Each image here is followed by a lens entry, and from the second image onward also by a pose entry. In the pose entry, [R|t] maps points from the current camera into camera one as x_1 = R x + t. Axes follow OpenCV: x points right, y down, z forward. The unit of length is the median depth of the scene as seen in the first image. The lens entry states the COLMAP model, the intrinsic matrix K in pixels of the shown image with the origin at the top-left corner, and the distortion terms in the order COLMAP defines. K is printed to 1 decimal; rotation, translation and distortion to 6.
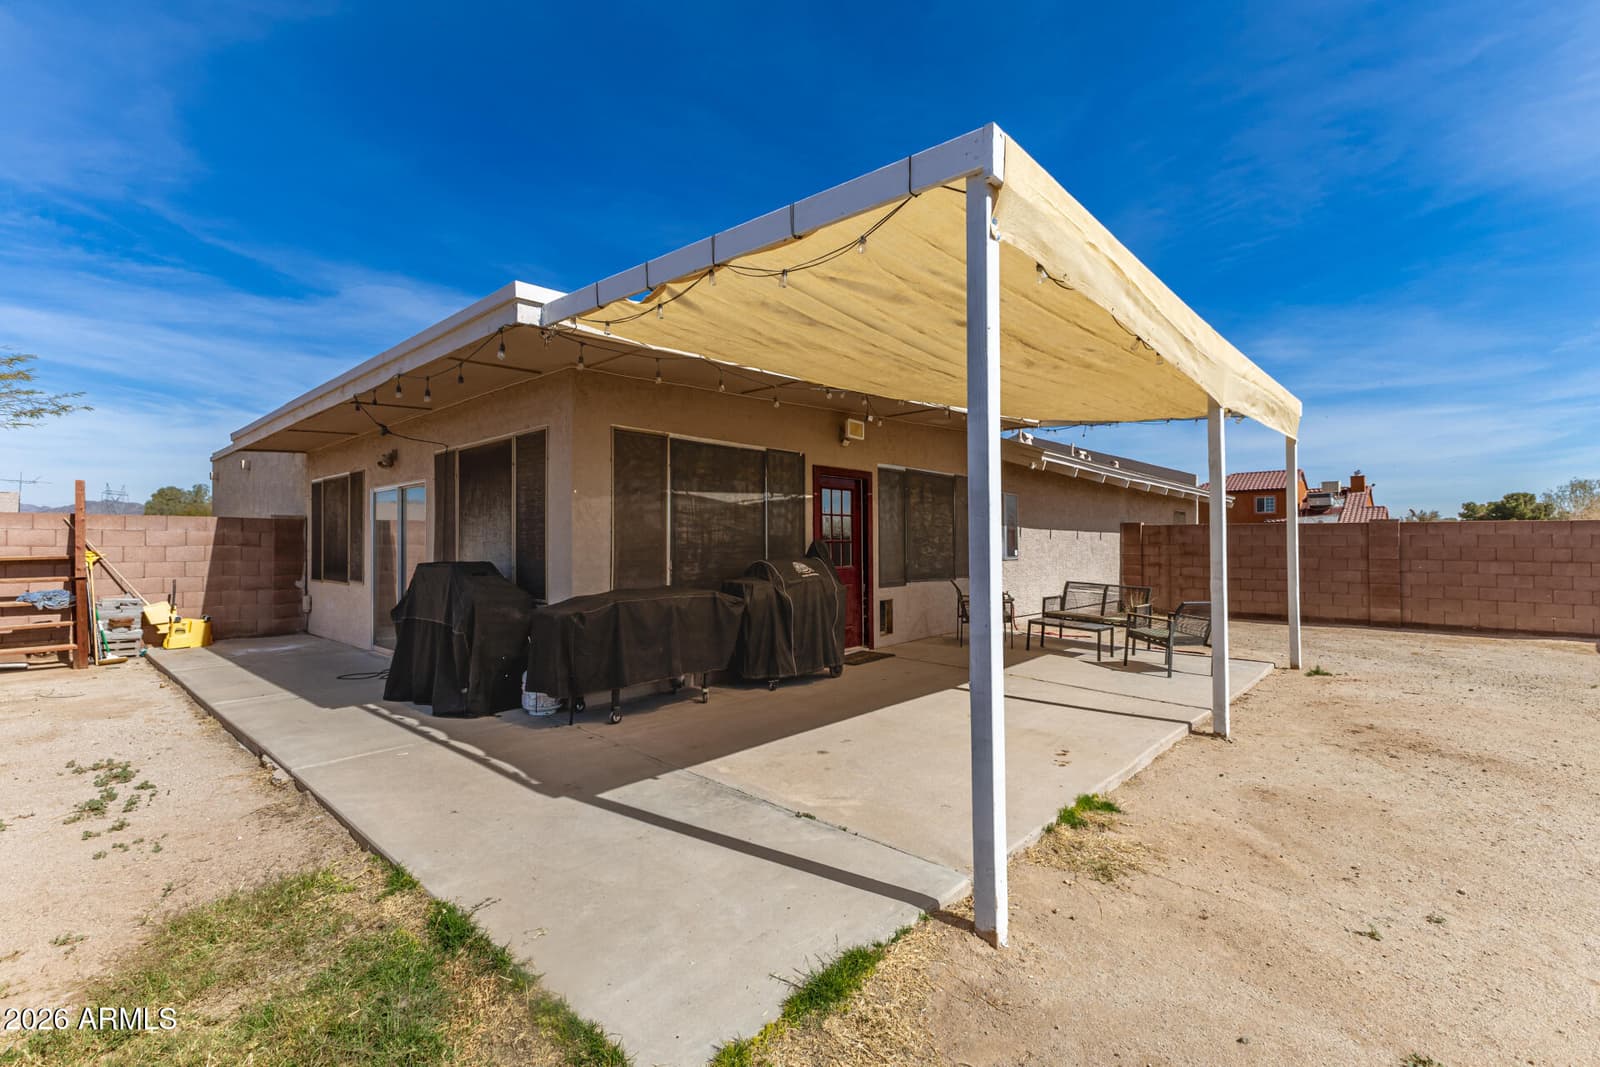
lens RADIAL K [[692.6, 0, 822.0], [0, 692.6, 535.9], [0, 0, 1]] dist [0.000137, -0.000183]
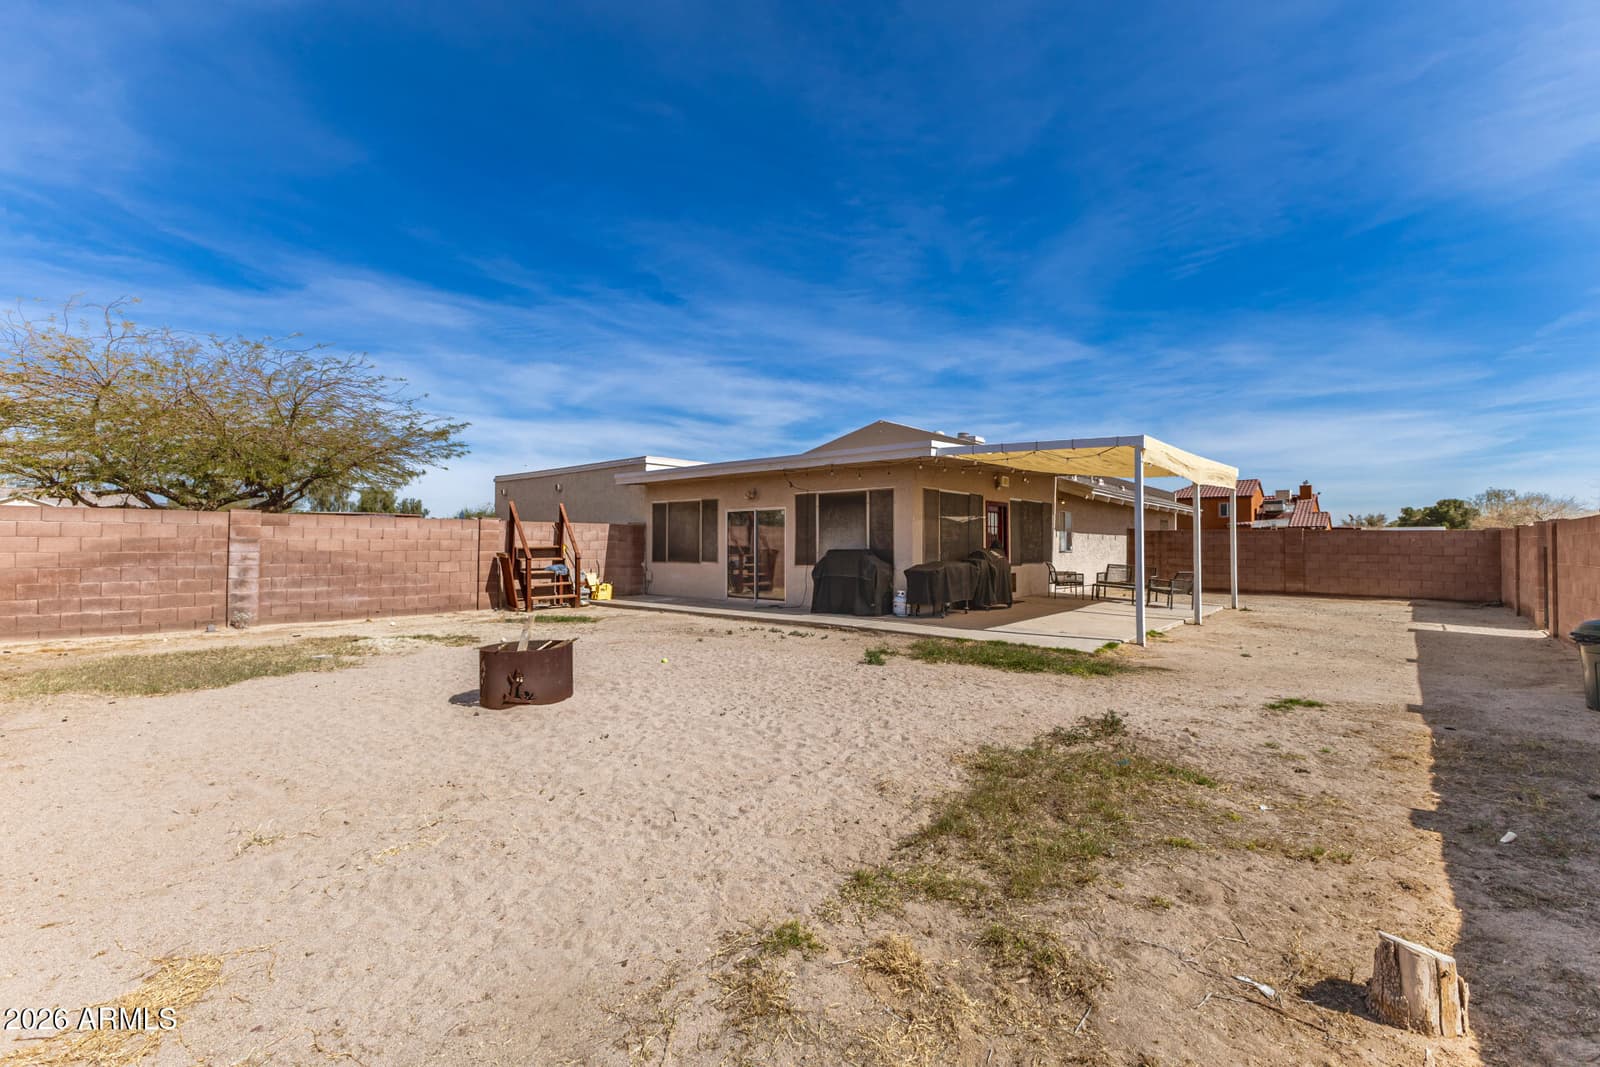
lens RADIAL K [[712.2, 0, 800.4], [0, 712.2, 506.2], [0, 0, 1]] dist [-0.010881, 0.000098]
pose [[0.999710, 0.006605, 0.023140, -0.094575], [-0.005703, 0.999230, -0.038811, -0.001187], [-0.023378, 0.038668, 0.998979, -0.158062]]
